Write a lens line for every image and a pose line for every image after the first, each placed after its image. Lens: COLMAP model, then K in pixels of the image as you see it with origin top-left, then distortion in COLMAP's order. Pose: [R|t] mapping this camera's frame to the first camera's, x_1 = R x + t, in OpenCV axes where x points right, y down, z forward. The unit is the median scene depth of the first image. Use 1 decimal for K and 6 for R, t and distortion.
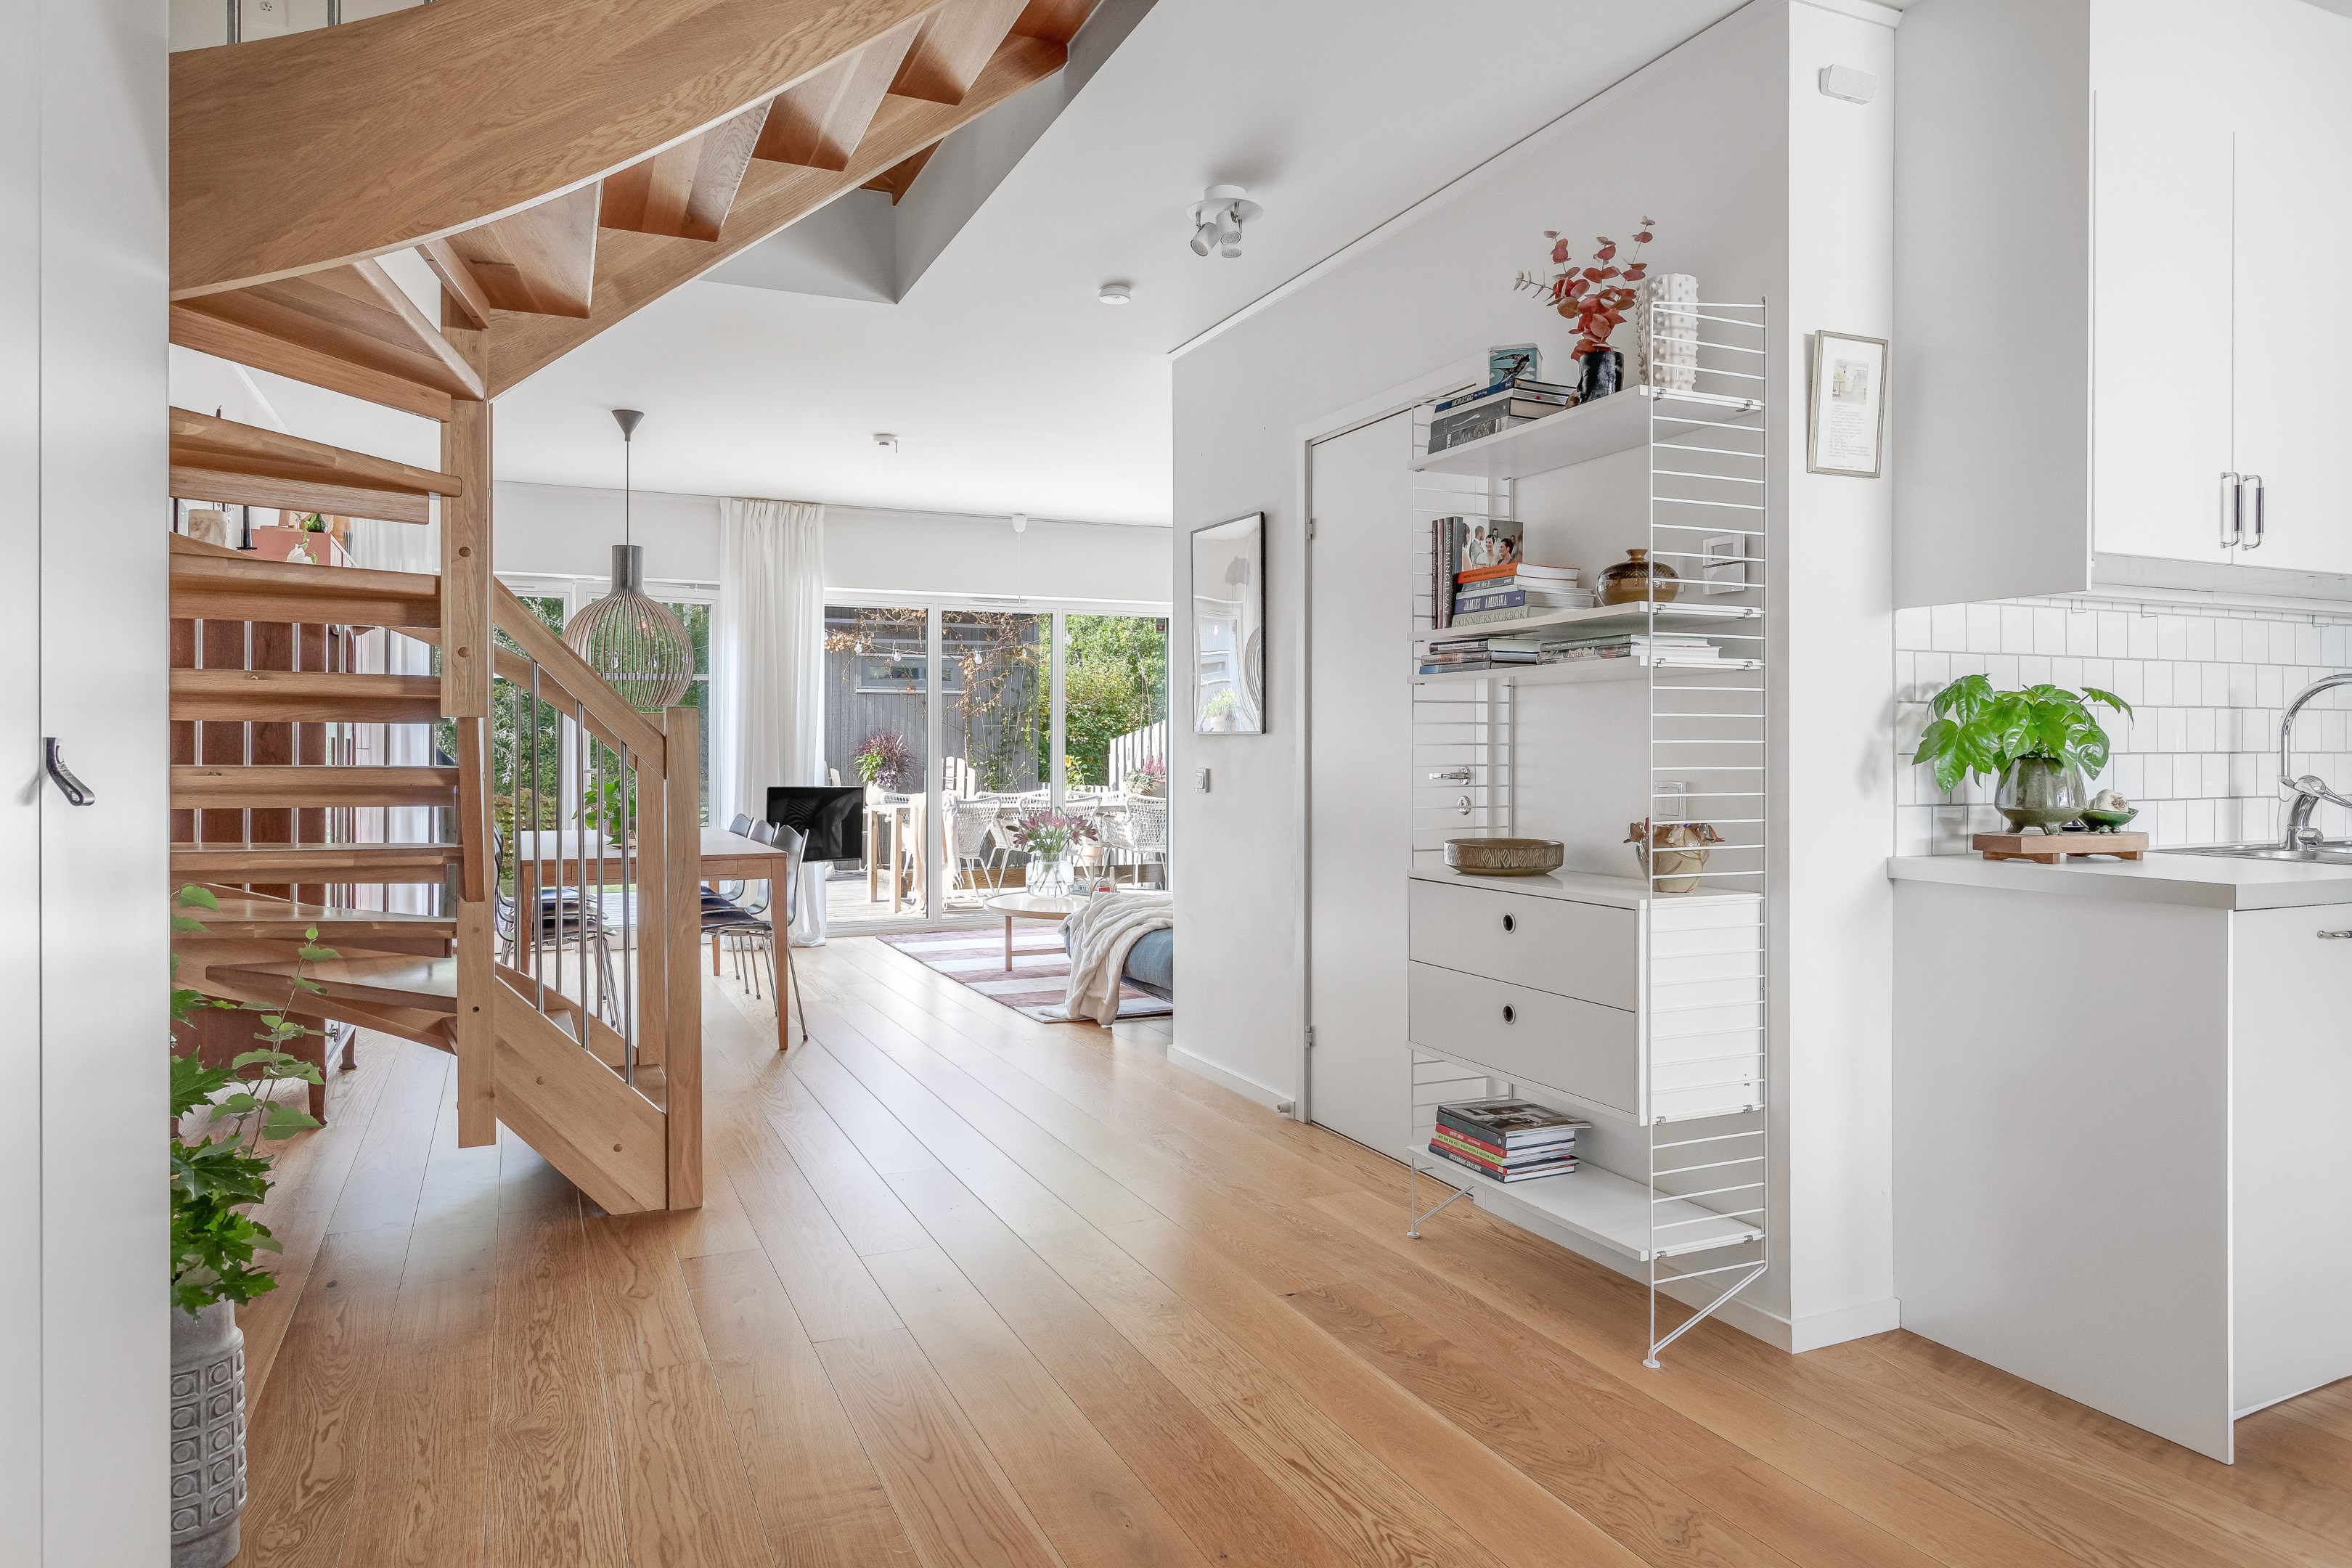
lens RADIAL K [[1478.6, 0, 1176.1], [0, 1478.6, 752.4], [0, 0, 1]] dist [-0.003620, -0.001477]
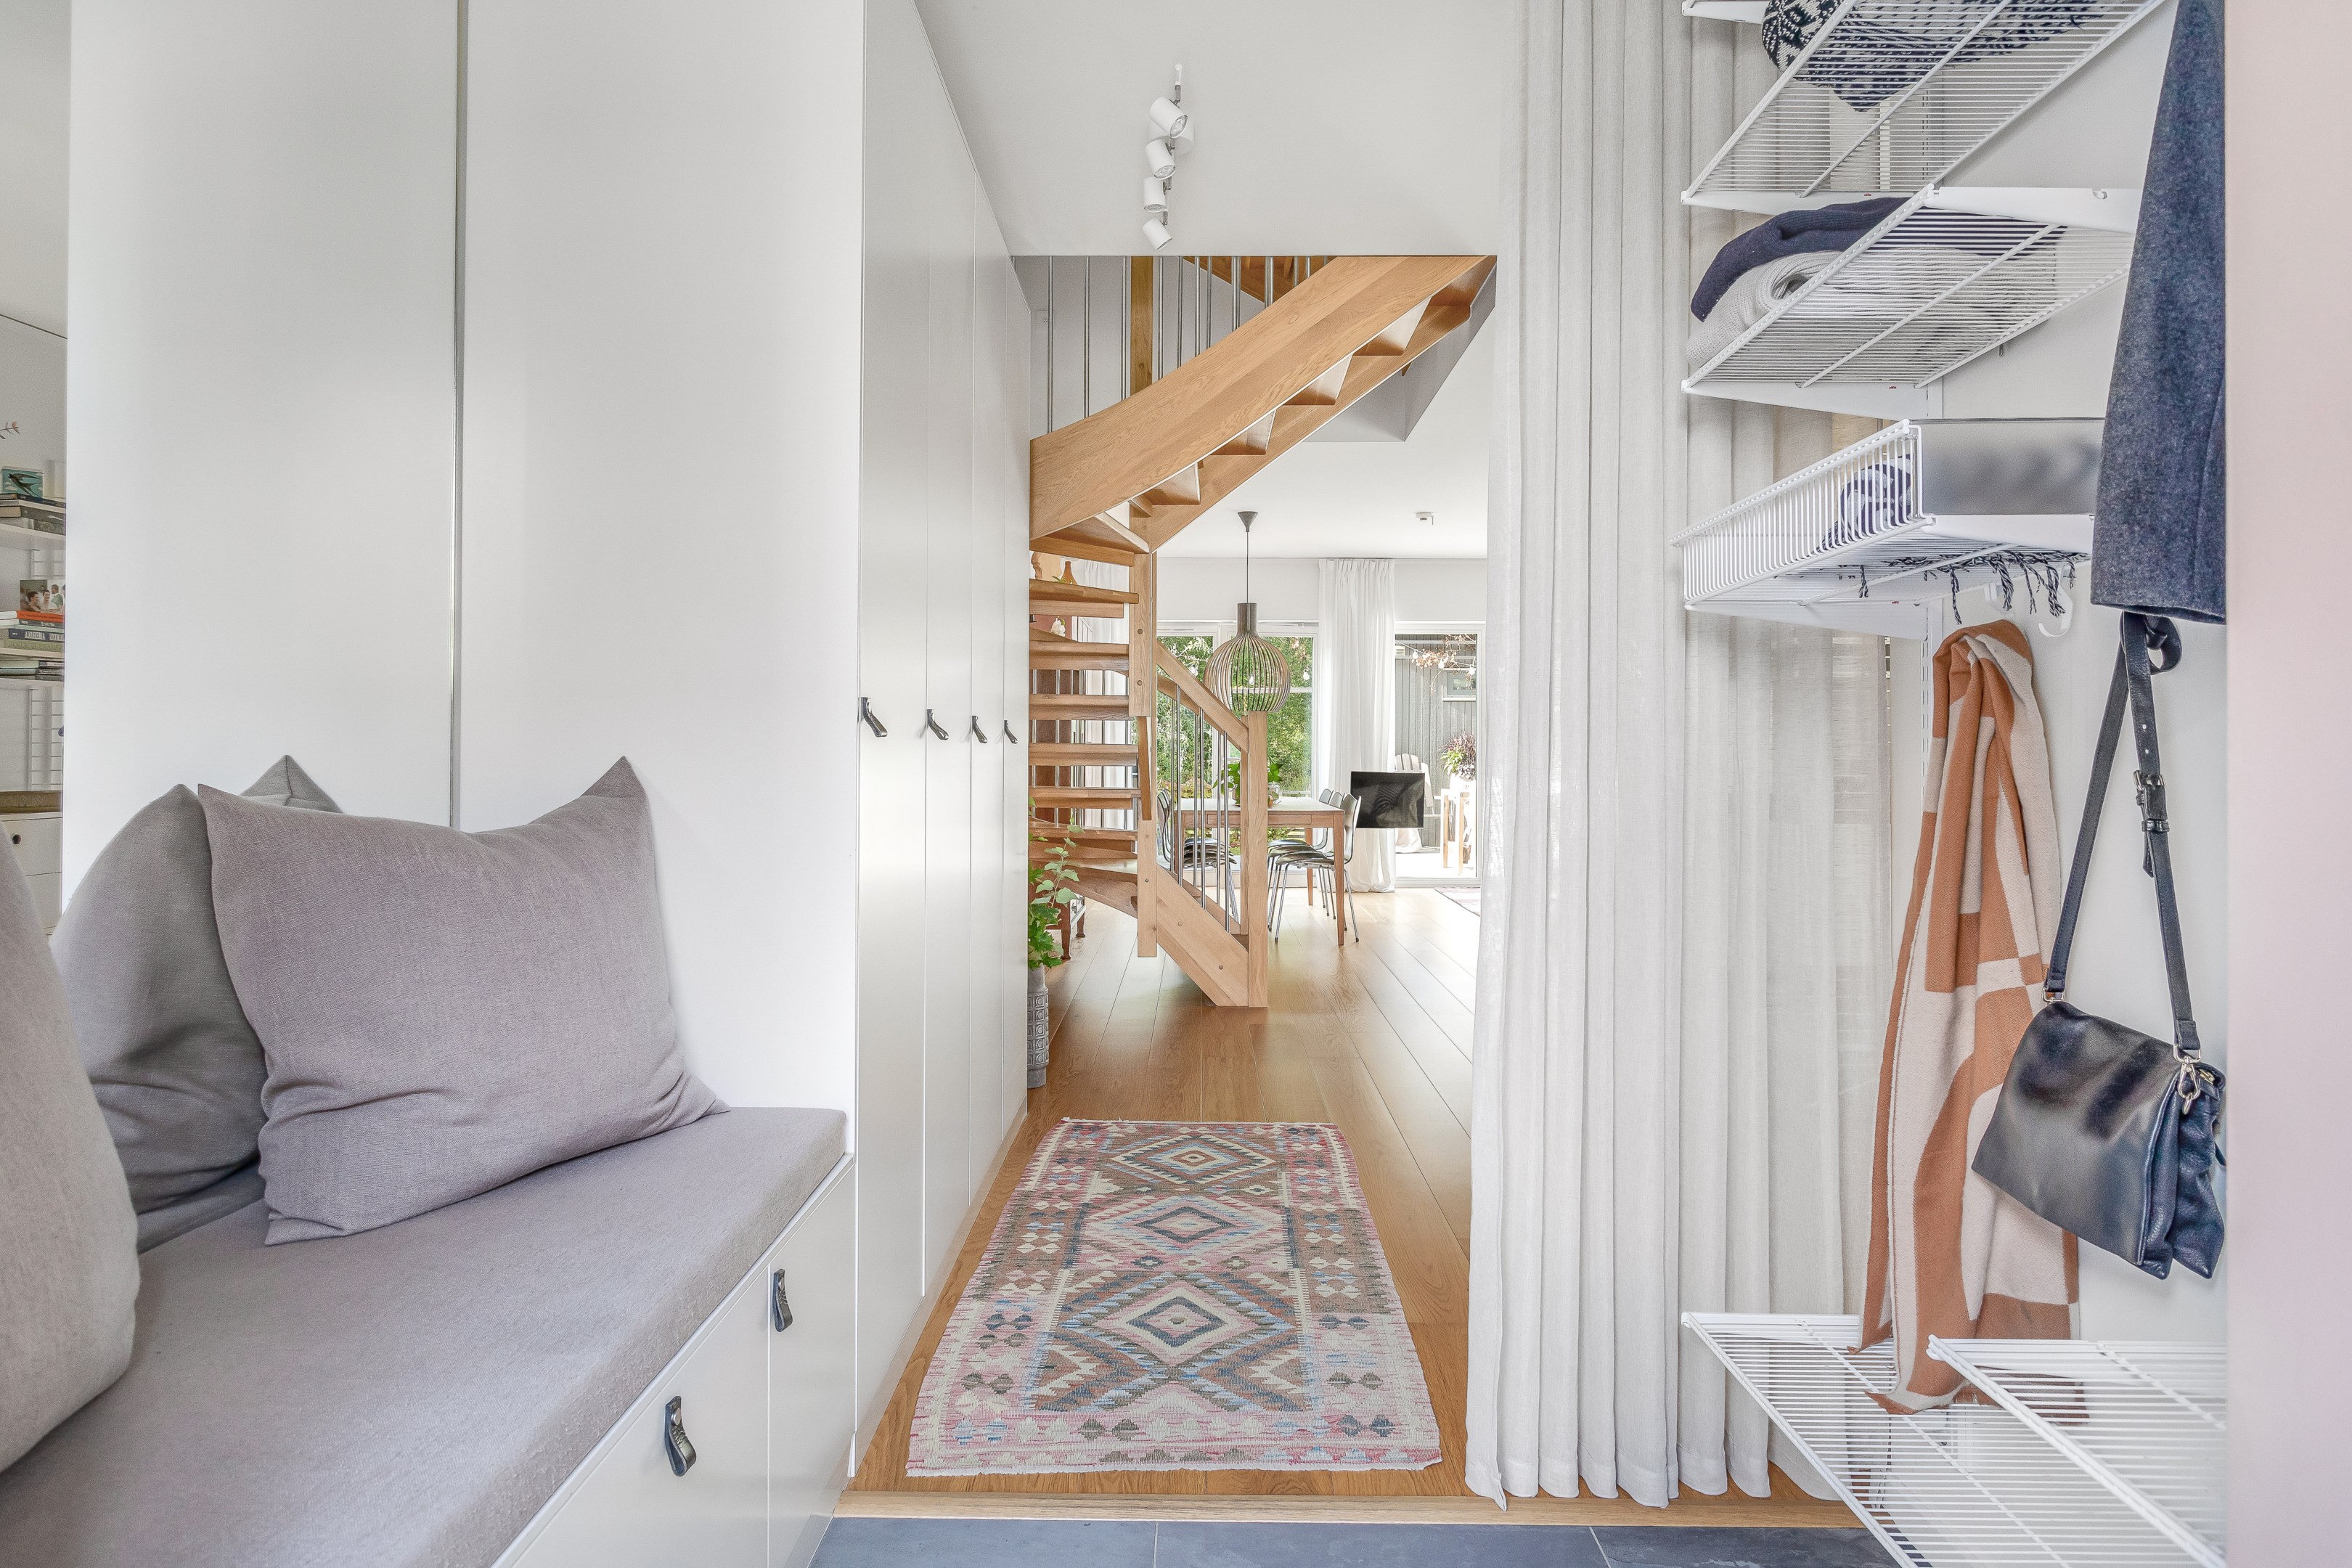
lens RADIAL K [[1391.0, 0, 1176.0], [0, 1391.0, 784.0], [0, 0, 1]] dist [-0.003167, -0.000231]
pose [[0.906374, 0.015002, -0.422209, 0.194032], [-0.006695, 0.999754, 0.021152, 0.015588], [0.422422, -0.016345, 0.906252, -0.369753]]
